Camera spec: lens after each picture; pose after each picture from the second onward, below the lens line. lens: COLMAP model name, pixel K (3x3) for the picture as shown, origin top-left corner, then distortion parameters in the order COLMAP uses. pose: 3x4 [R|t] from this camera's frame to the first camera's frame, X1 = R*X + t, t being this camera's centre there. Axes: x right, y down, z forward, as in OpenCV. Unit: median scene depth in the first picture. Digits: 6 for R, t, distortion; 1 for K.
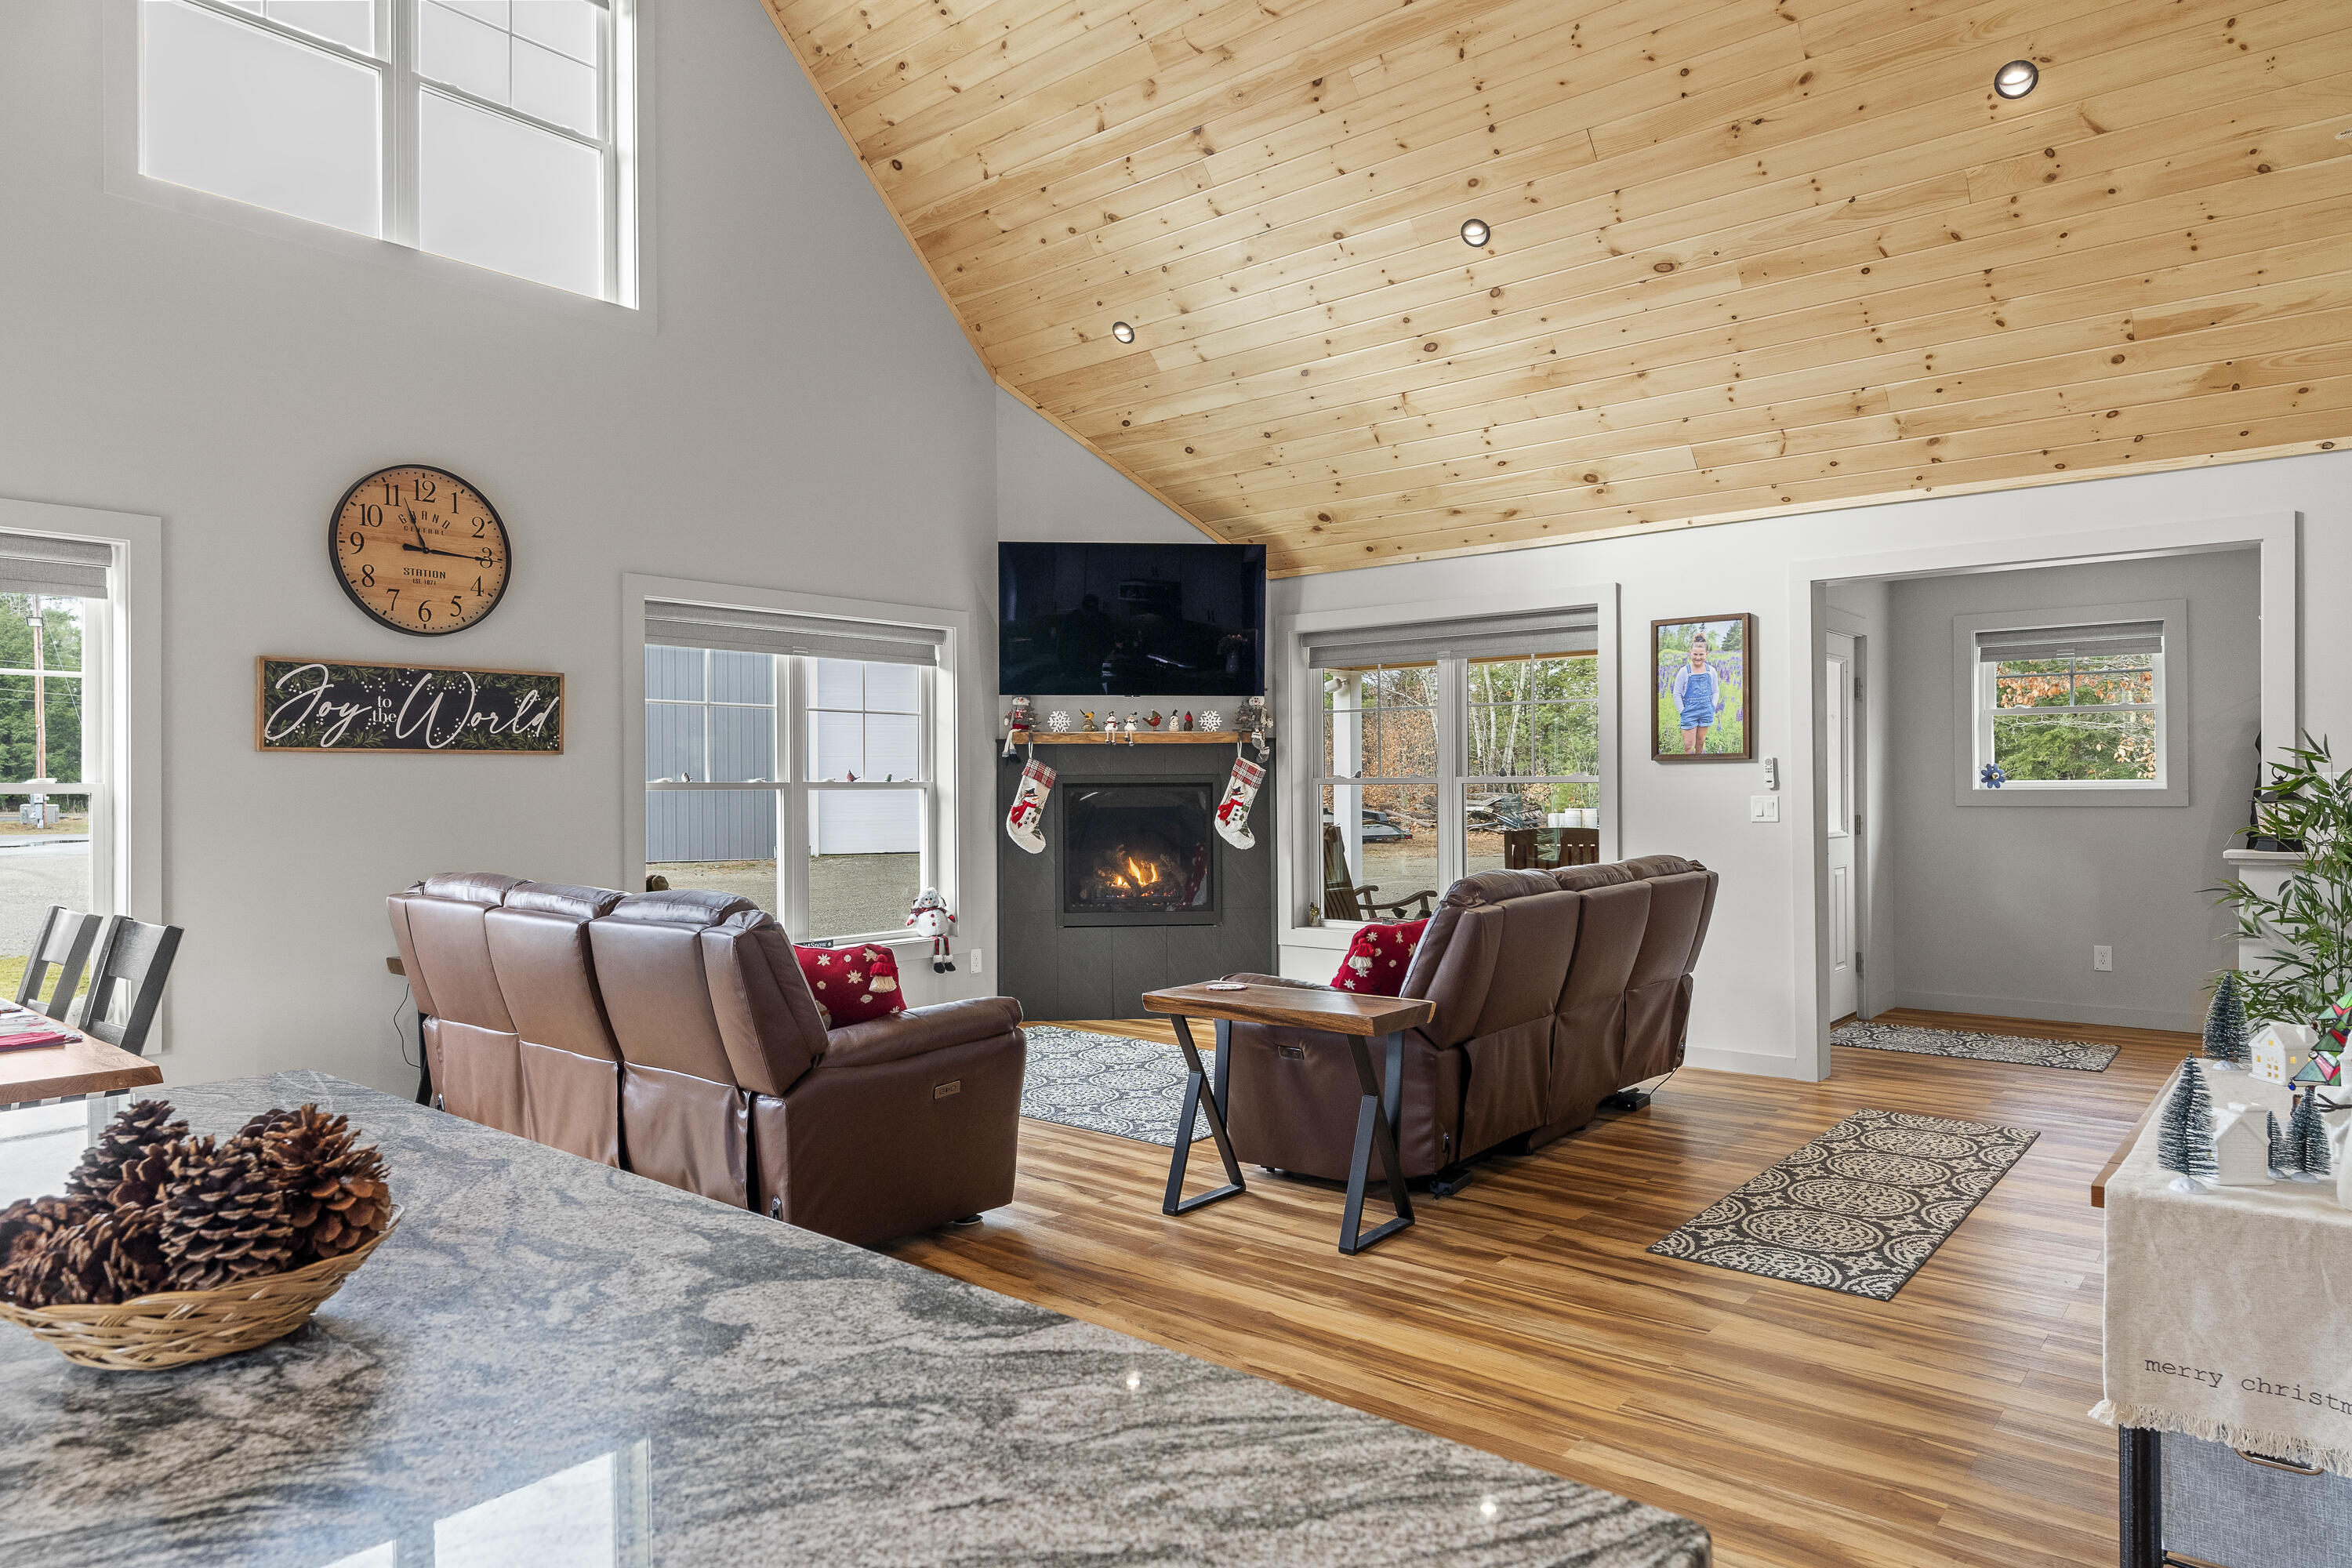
lens RADIAL K [[1444.6, 0, 1182.3], [0, 1444.6, 784.6], [0, 0, 1]] dist [-0.001749, 0.002166]
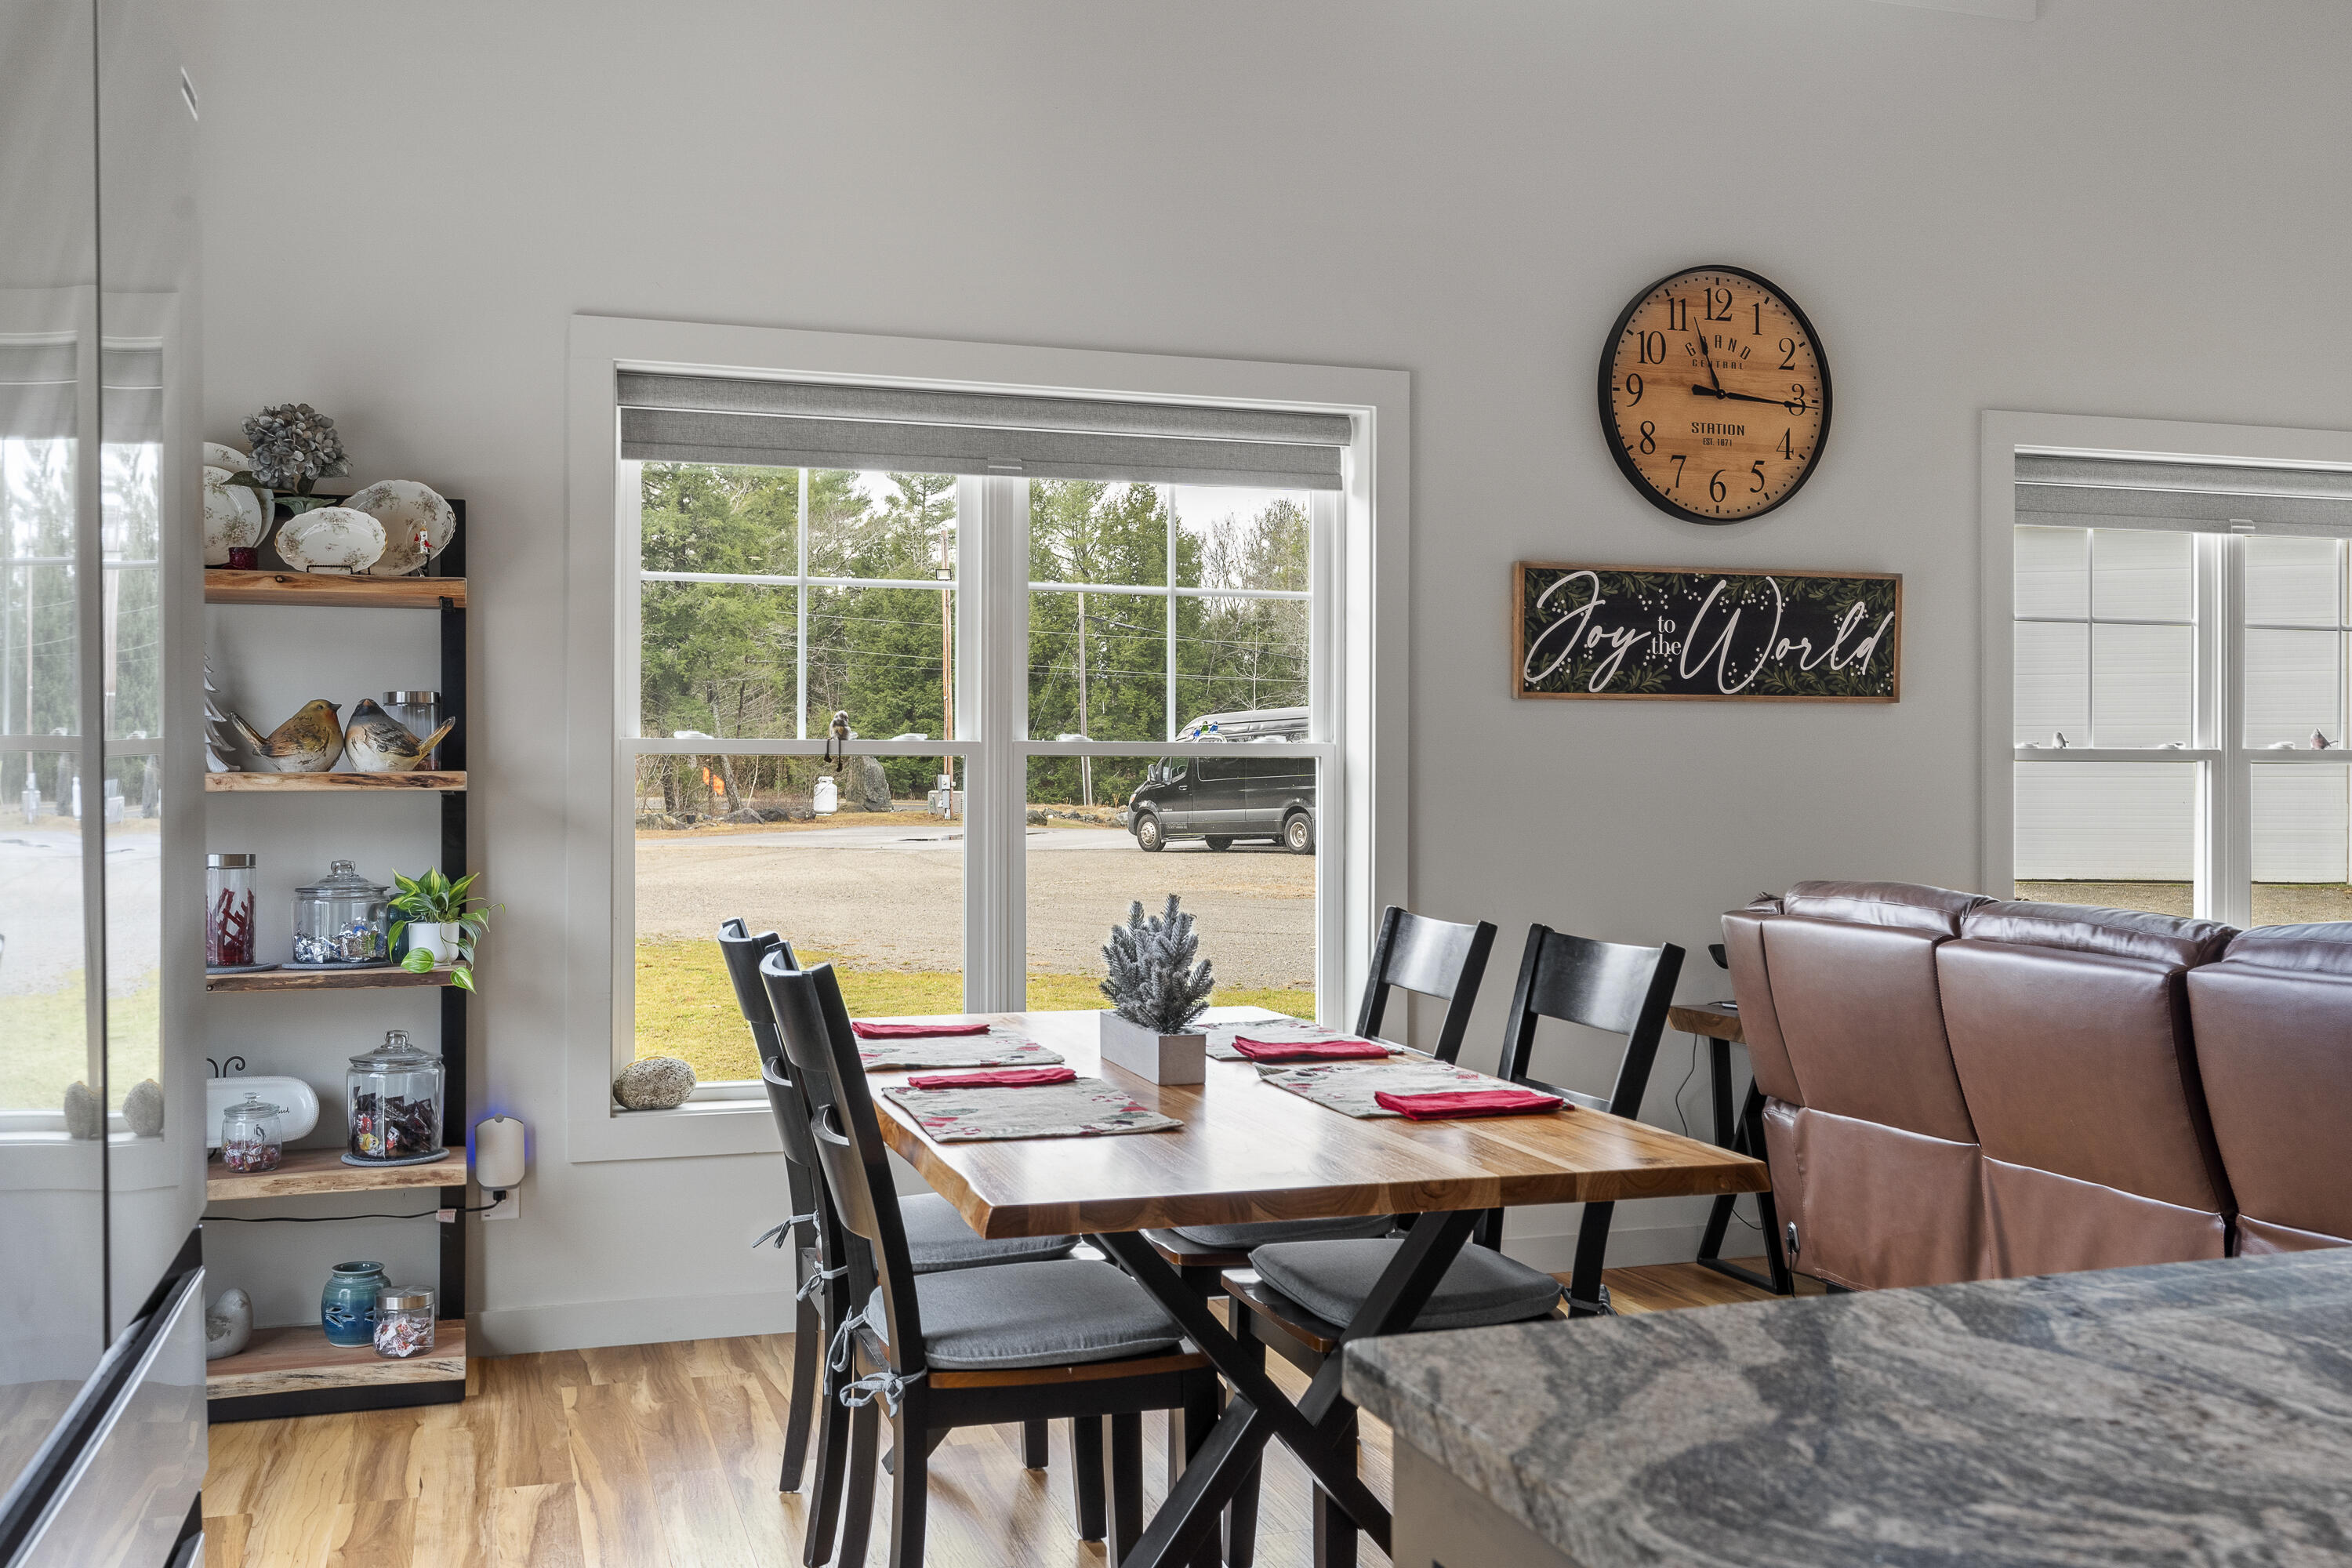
lens RADIAL K [[2131.0, 0, 1163.6], [0, 2131.0, 791.0], [0, 0, 1]] dist [-0.004881, -0.004460]
pose [[0.848457, 0.009286, -0.529182, -0.223928], [-0.004812, 0.999940, 0.009832, 0.011214], [0.529242, -0.005796, 0.848451, 0.036888]]
